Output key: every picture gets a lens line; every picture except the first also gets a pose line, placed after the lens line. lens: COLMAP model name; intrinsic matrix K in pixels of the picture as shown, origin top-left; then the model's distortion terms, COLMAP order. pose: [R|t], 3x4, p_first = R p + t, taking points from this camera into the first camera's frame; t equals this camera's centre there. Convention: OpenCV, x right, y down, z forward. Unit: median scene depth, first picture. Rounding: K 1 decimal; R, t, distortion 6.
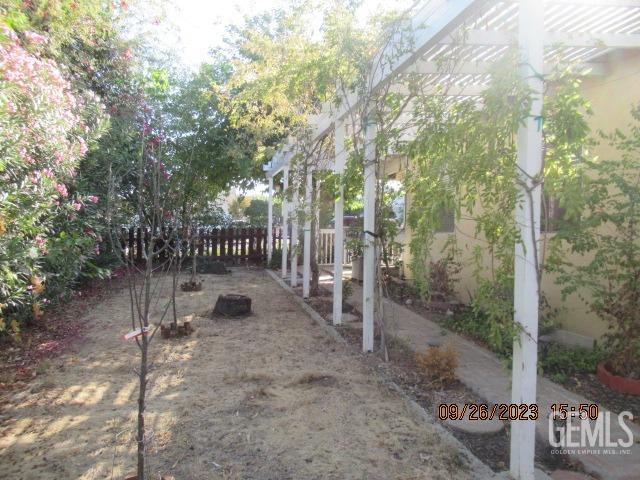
lens RADIAL K [[480.6, 0, 320.0], [0, 480.6, 240.0], [0, 0, 1]] dist [-0.002376, 0.002280]
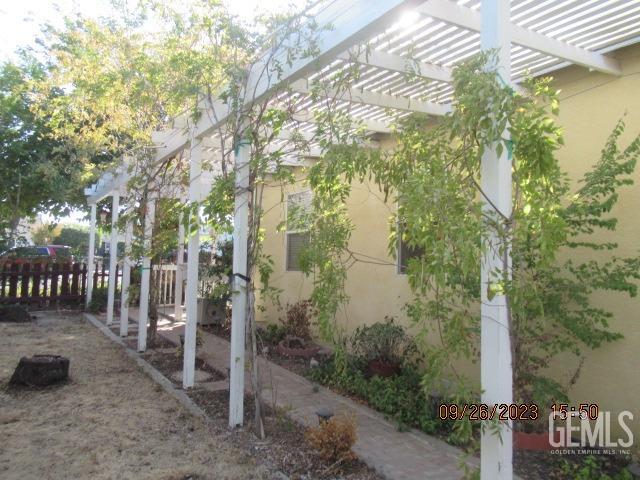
lens RADIAL K [[480.6, 0, 320.0], [0, 480.6, 240.0], [0, 0, 1]] dist [-0.002376, 0.002280]
pose [[0.937559, 0.027153, 0.346766, -0.034859], [-0.002820, 0.997509, -0.070484, -0.011818], [-0.347816, 0.065105, 0.935300, 0.122190]]
